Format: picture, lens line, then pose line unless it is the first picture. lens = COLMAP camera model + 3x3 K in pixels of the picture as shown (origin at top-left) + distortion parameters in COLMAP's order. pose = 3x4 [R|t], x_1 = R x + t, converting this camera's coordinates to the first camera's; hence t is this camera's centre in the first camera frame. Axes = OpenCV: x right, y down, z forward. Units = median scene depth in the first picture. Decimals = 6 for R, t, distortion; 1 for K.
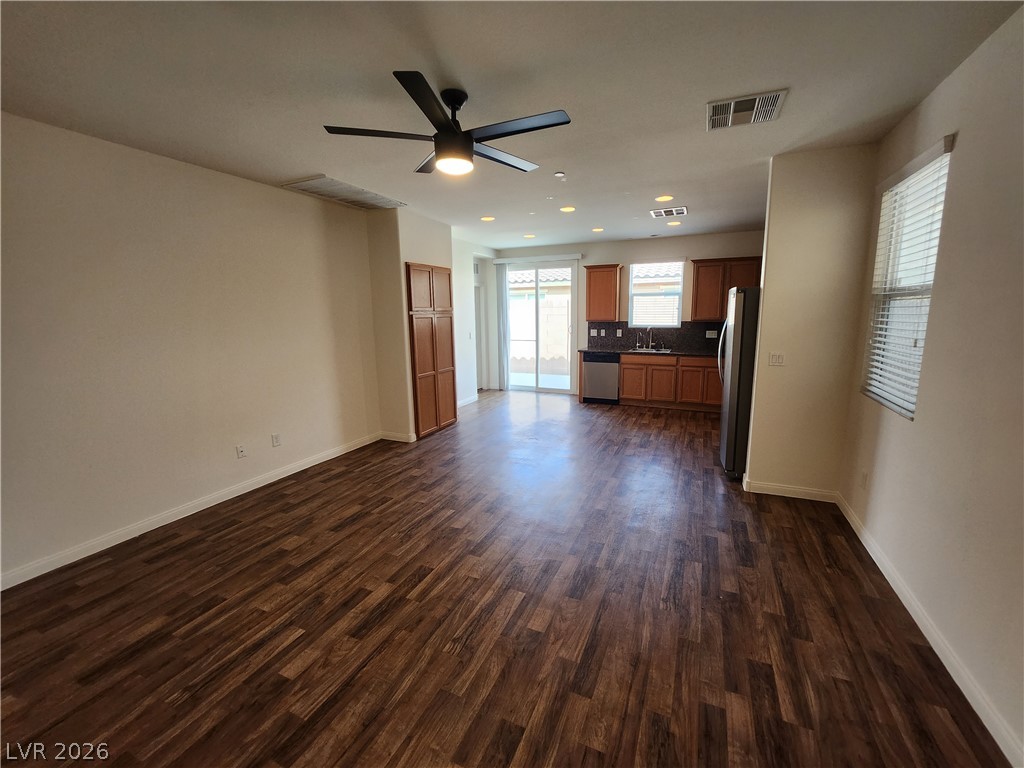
lens RADIAL K [[304.2, 0, 512.9], [0, 304.2, 452.9], [0, 0, 1]] dist [-0.000586, -0.000036]
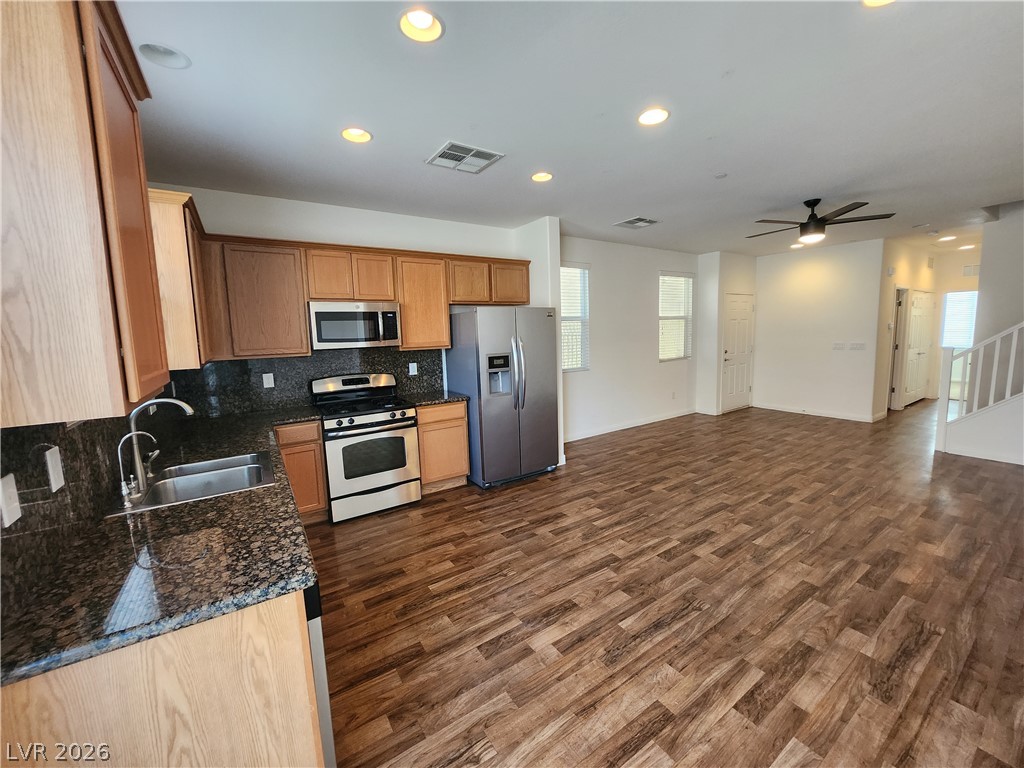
lens RADIAL K [[408.5, 0, 517.8], [0, 408.5, 380.1], [0, 0, 1]] dist [0.000028, 0.000004]
pose [[-0.792030, -0.033277, 0.609574, -1.107651], [0.306558, 0.841811, 0.444271, -0.707140], [-0.527930, 0.538746, -0.656538, 1.482797]]
